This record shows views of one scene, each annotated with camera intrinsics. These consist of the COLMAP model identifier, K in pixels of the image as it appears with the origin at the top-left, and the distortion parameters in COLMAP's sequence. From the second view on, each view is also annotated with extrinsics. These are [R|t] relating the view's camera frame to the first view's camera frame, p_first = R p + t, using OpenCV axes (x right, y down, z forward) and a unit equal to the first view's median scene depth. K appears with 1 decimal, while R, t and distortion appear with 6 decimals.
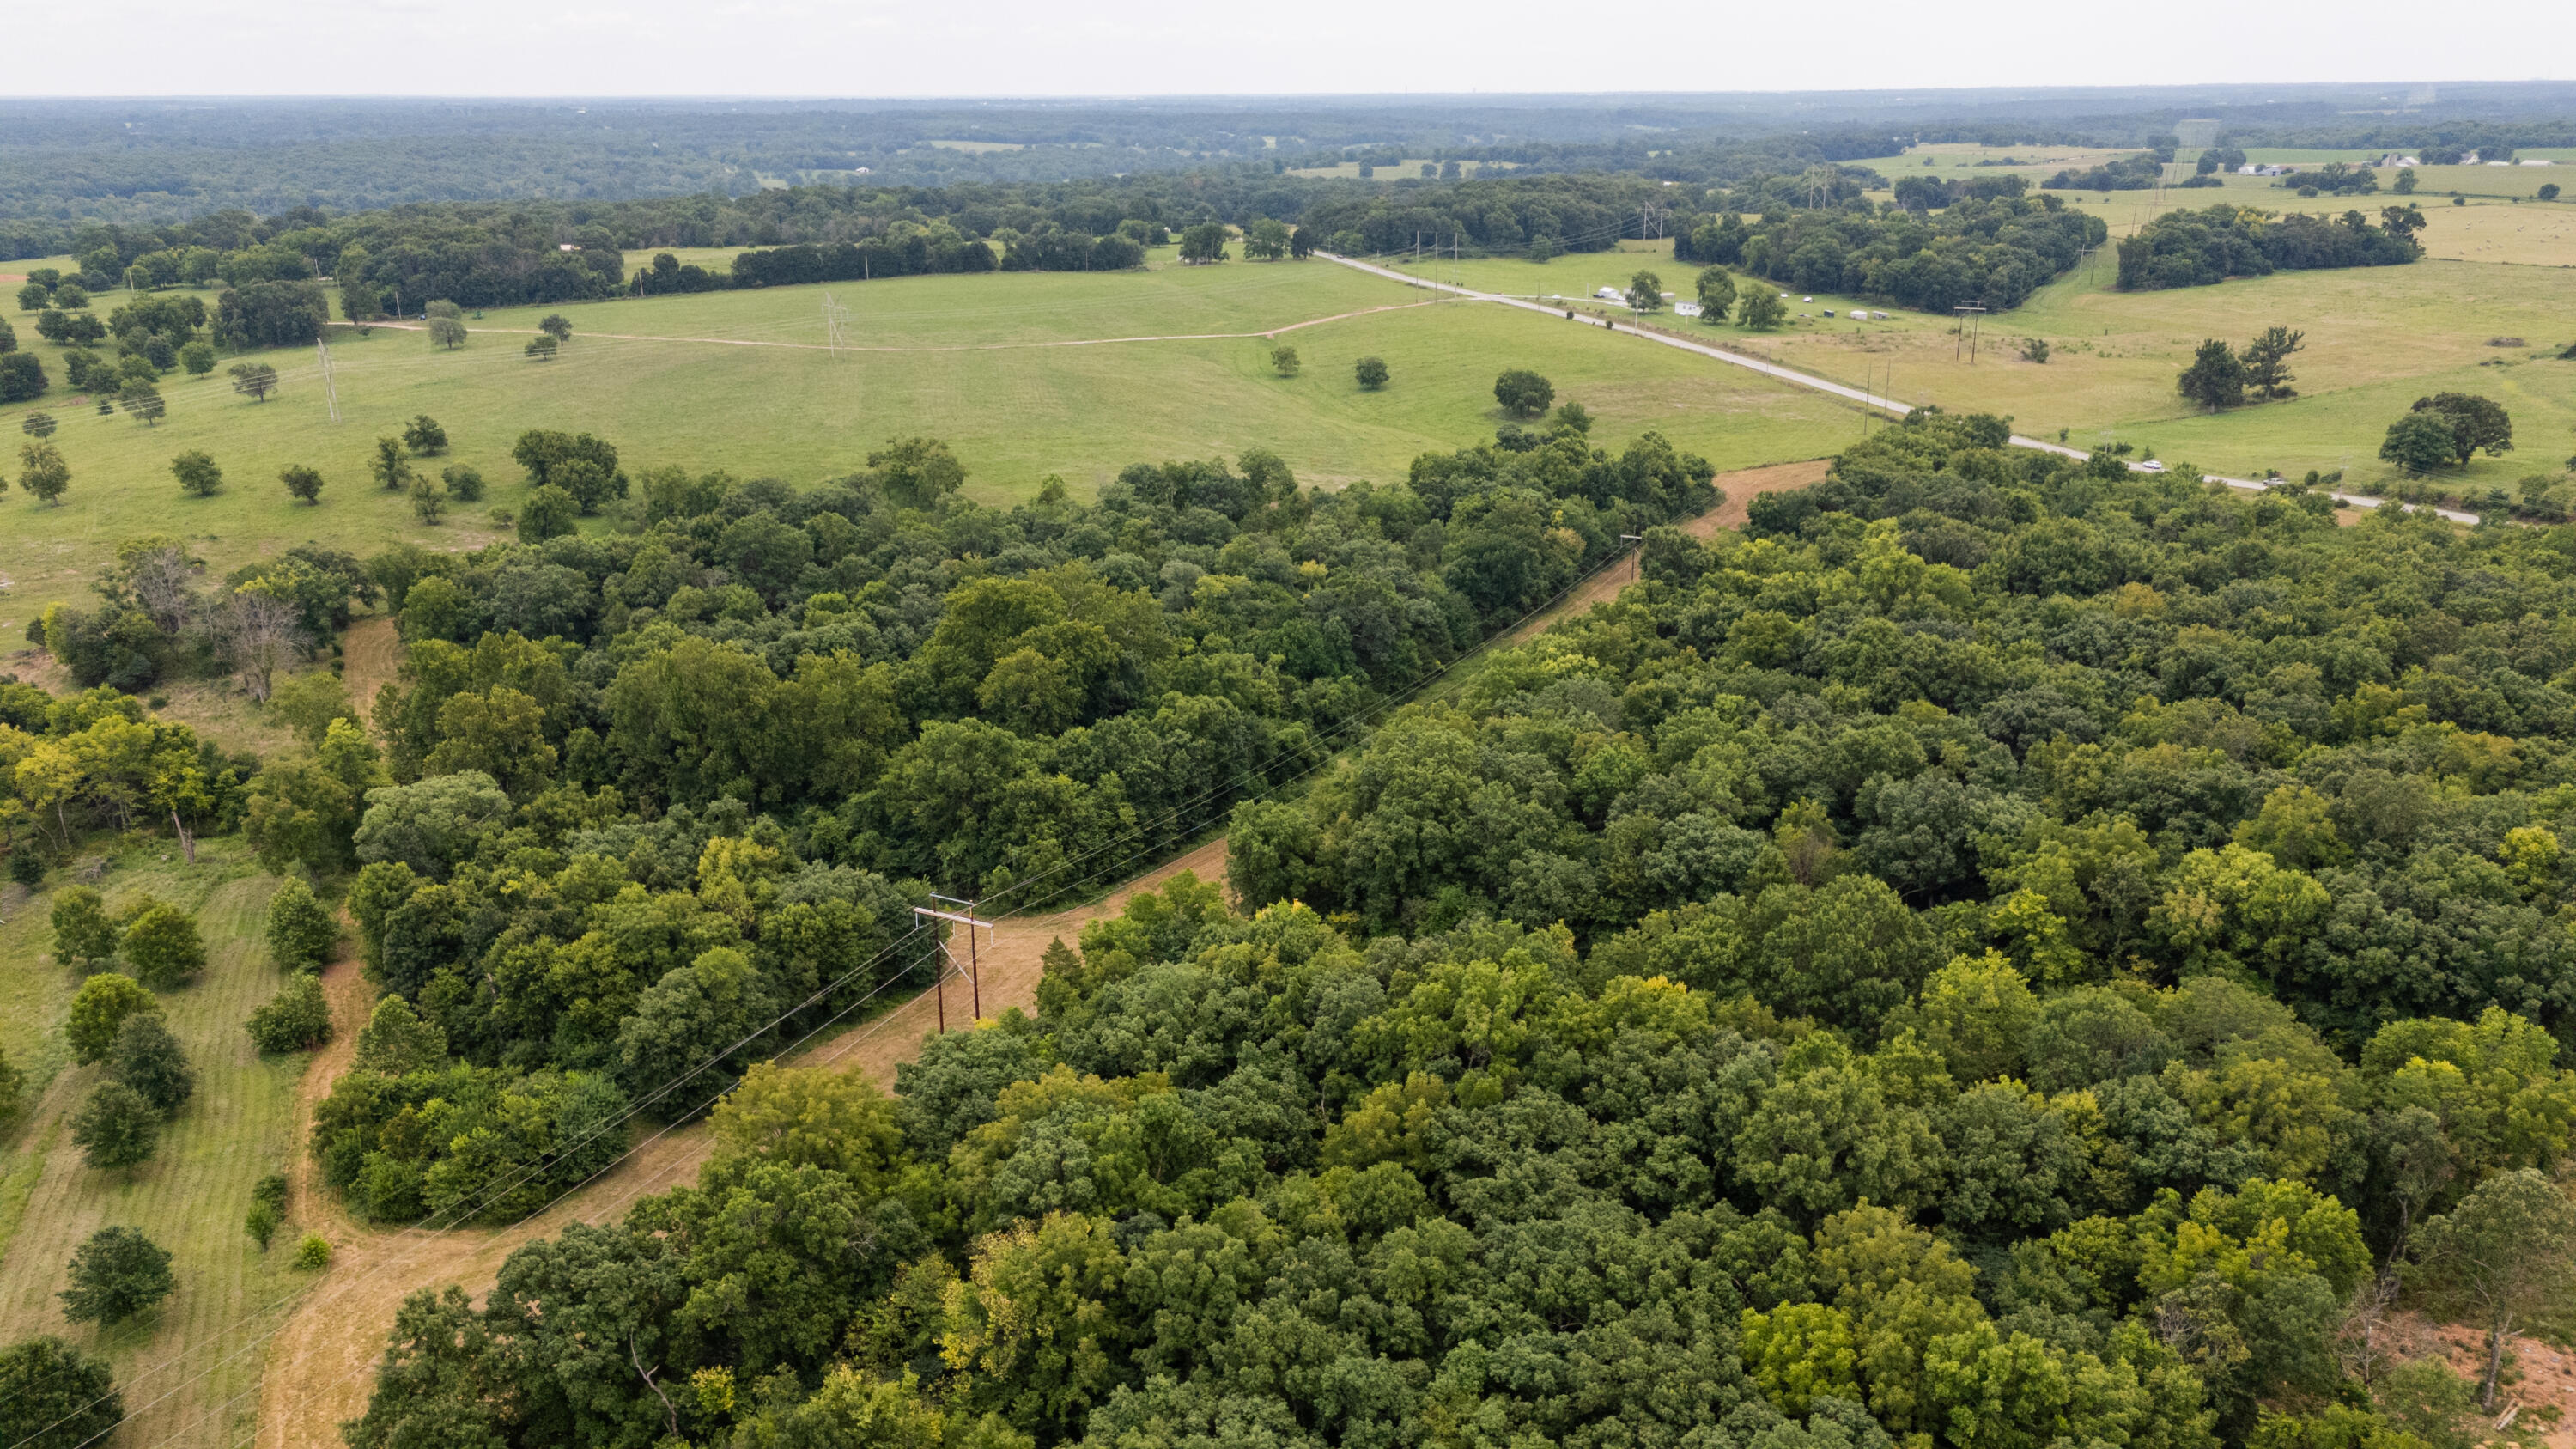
lens RADIAL K [[1892.1, 0, 1300.2], [0, 1892.1, 736.2], [0, 0, 1]] dist [0.077219, -0.073576]
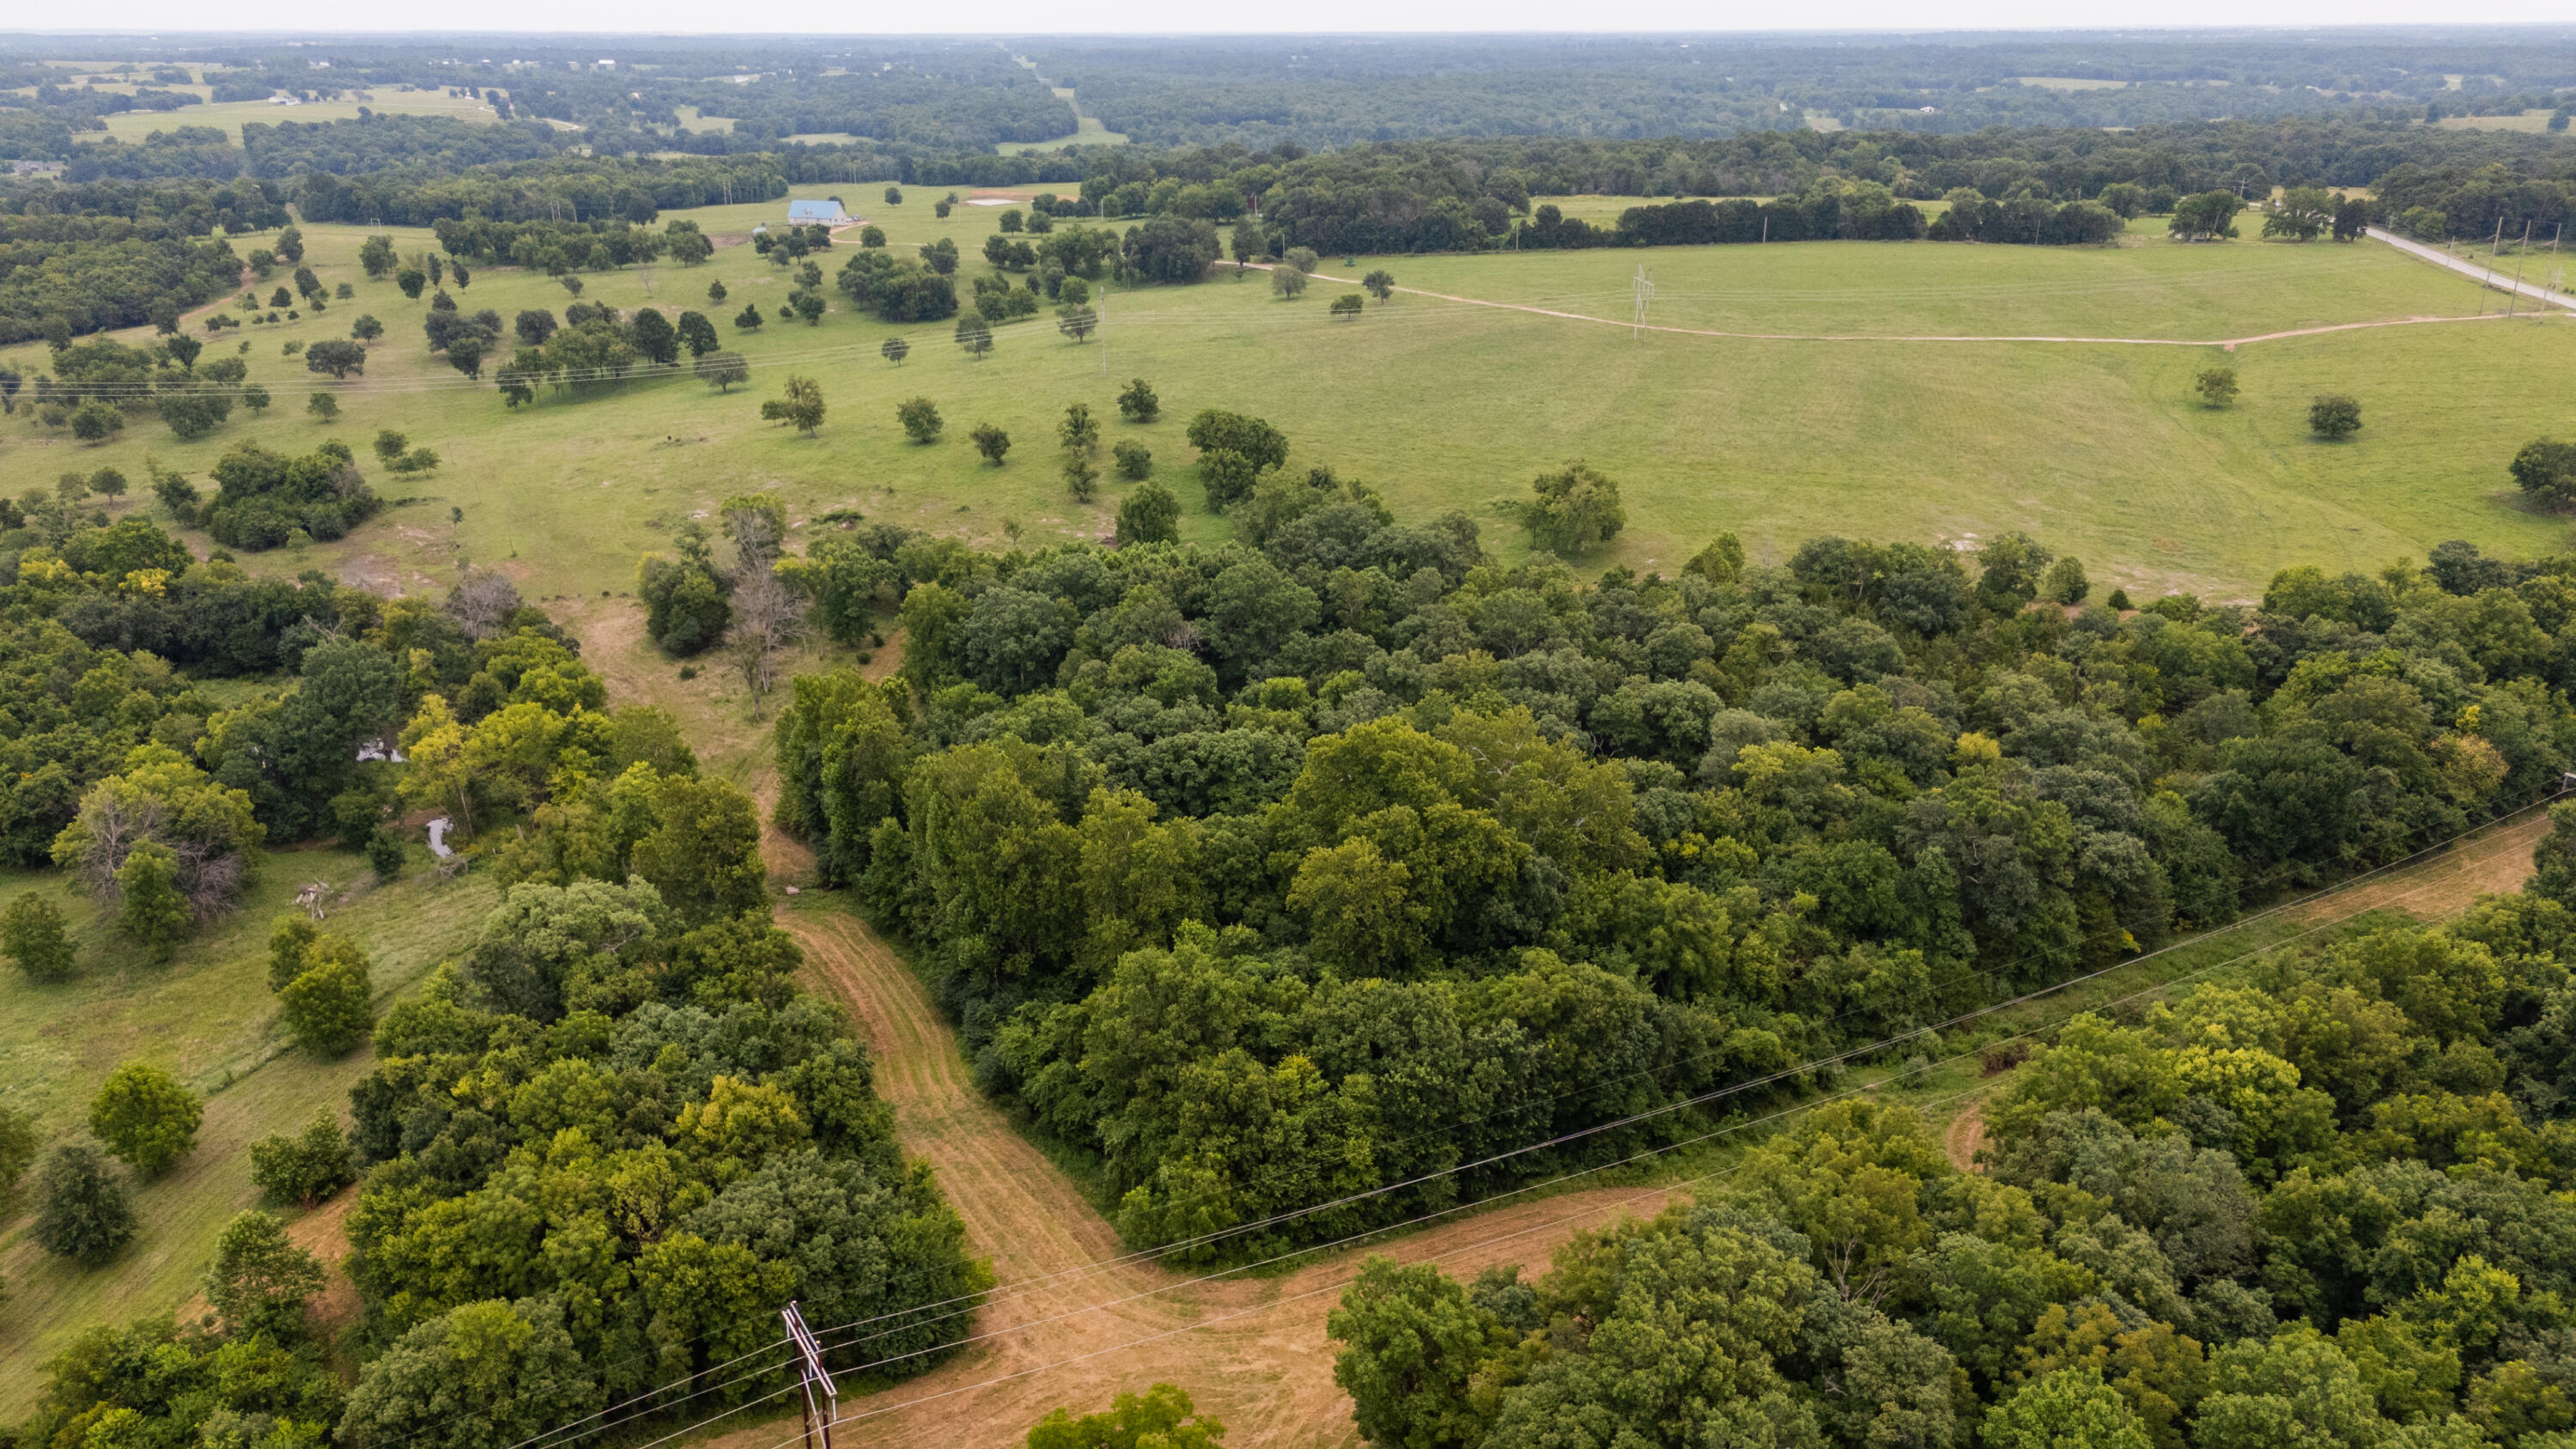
lens RADIAL K [[1892.1, 0, 1301.3], [0, 1892.1, 747.3], [0, 0, 1]] dist [0.077219, -0.073576]
pose [[0.856840, 0.186984, -0.480481, 0.106734], [-0.169593, 0.982276, 0.079827, -0.085601], [0.486891, 0.013087, 0.873365, 0.247552]]
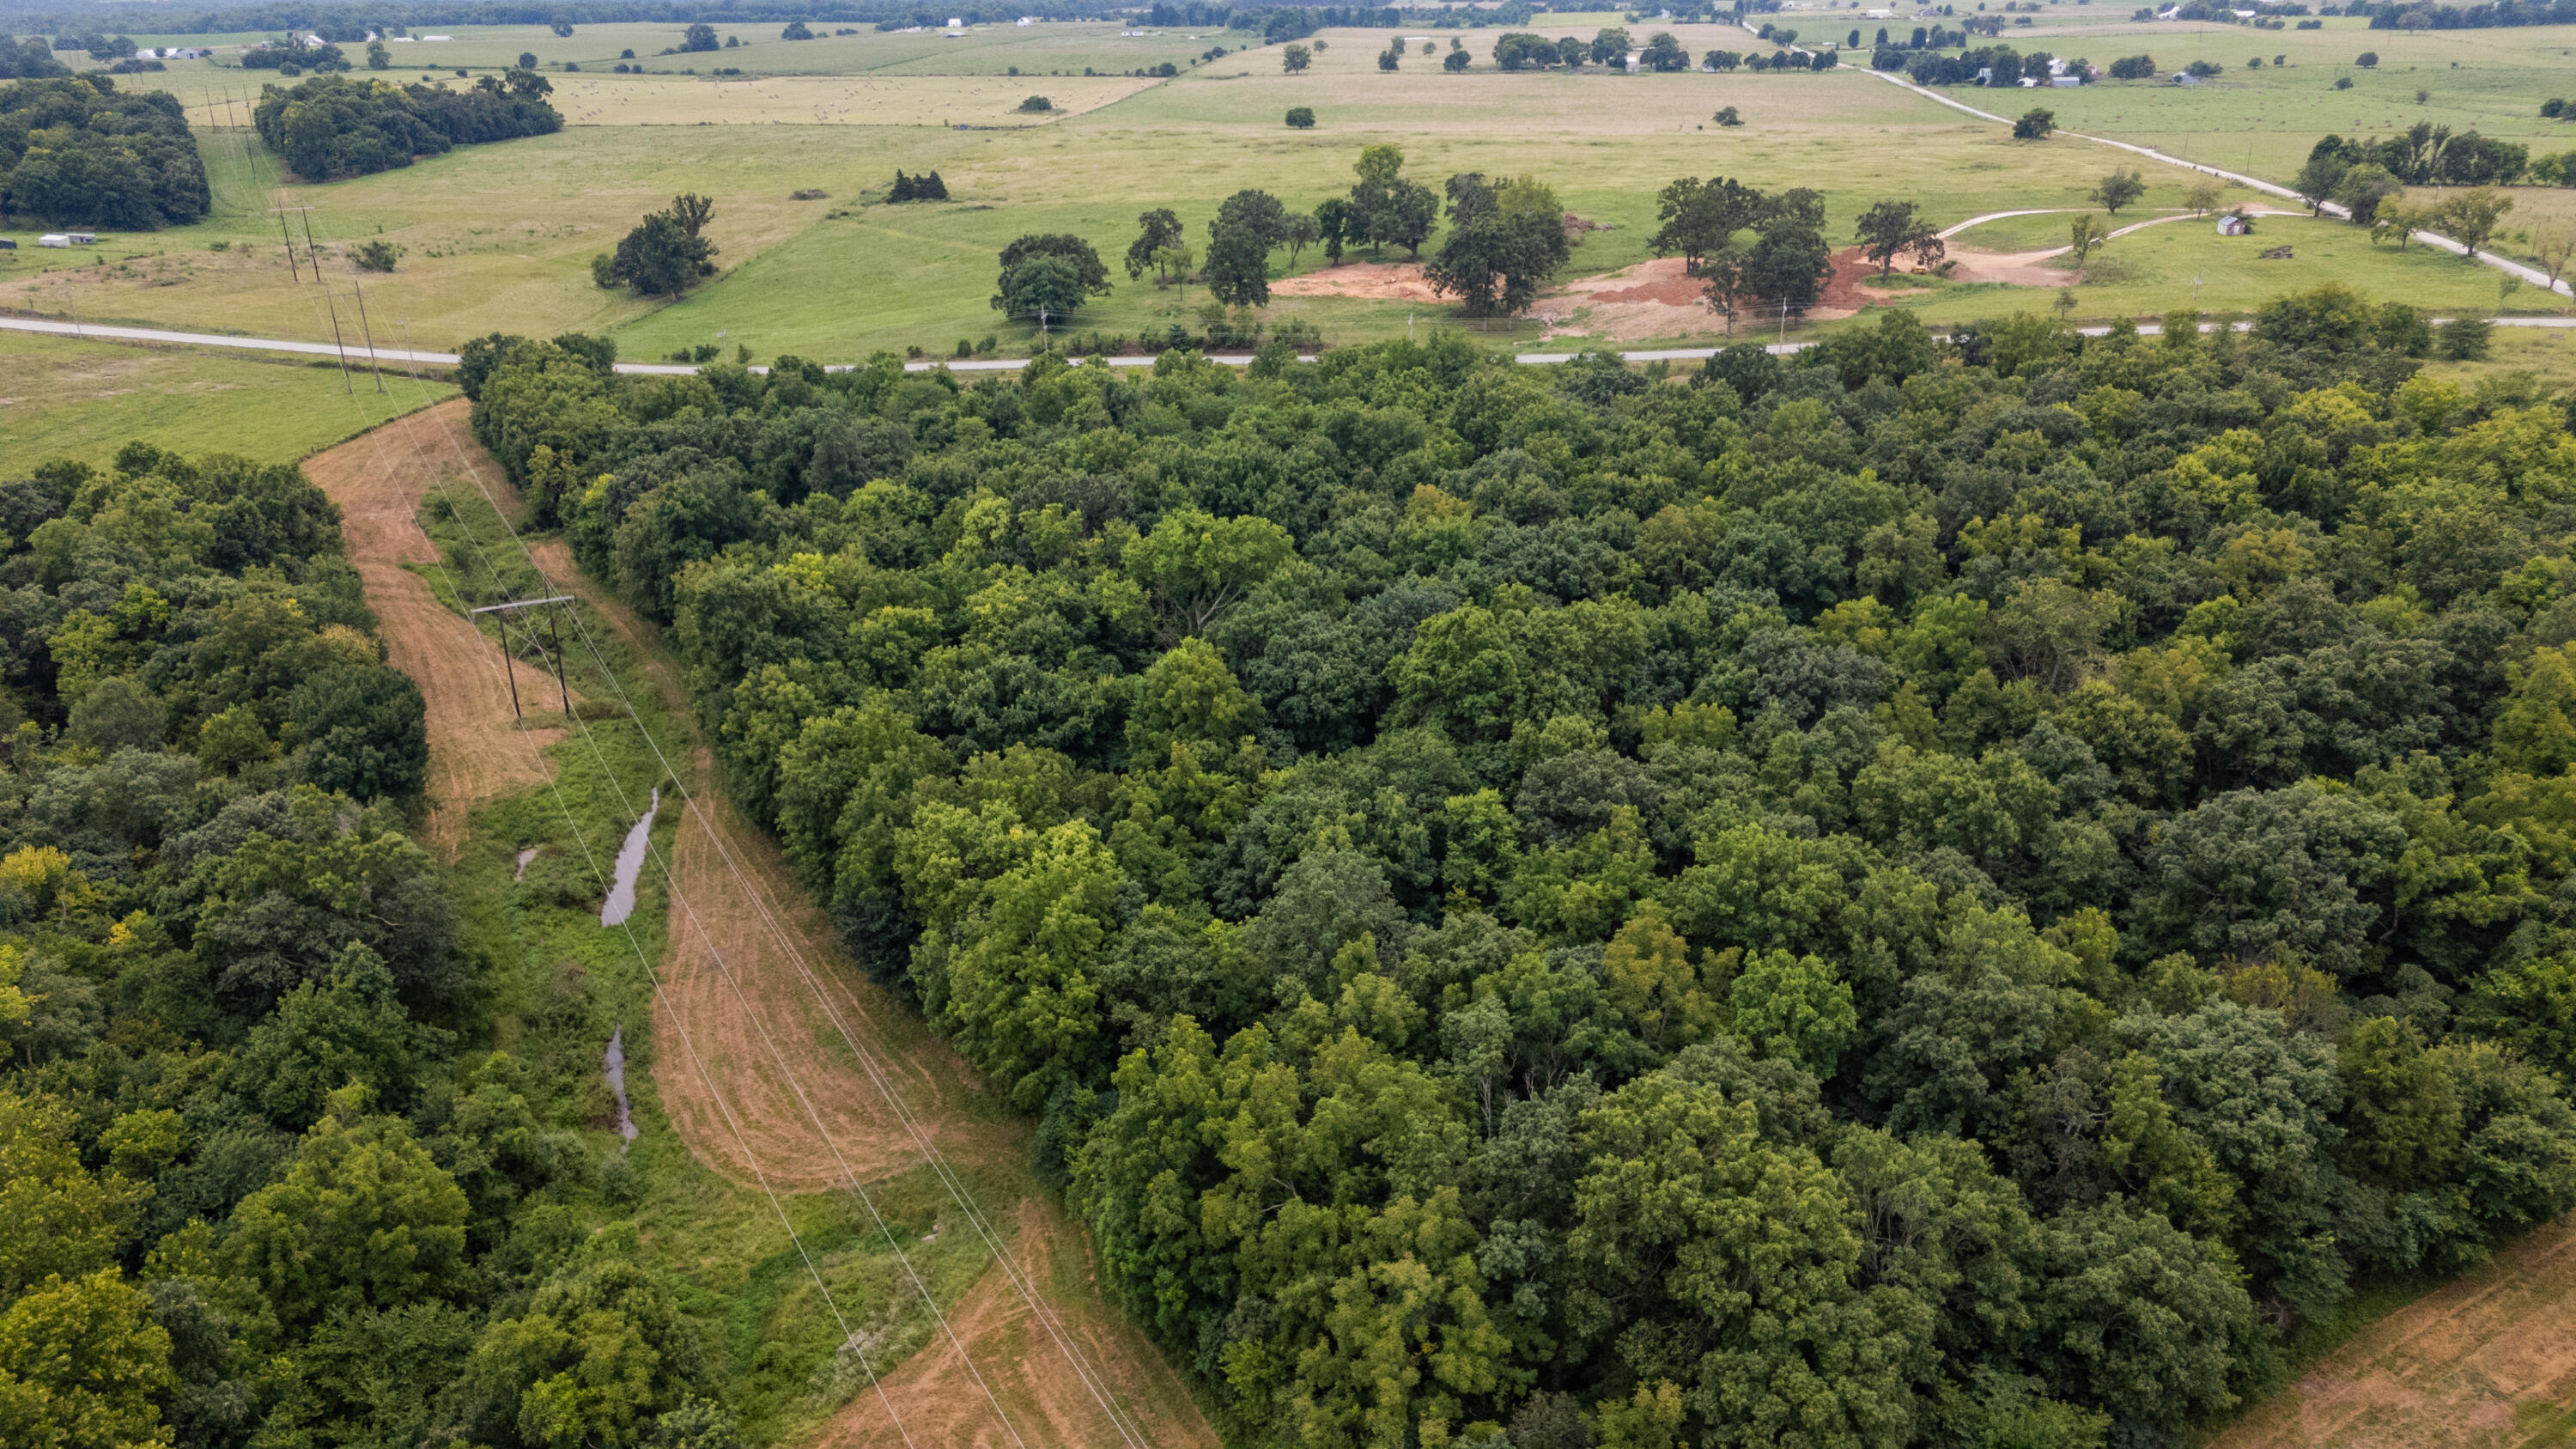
lens RADIAL K [[1892.1, 0, 1283.9], [0, 1892.1, 731.1], [0, 0, 1]] dist [0.077219, -0.073576]
pose [[0.516386, -0.320286, 0.794205, -0.158393], [0.284615, 0.938893, 0.193581, -0.102723], [-0.807675, 0.126080, 0.575990, 0.426998]]
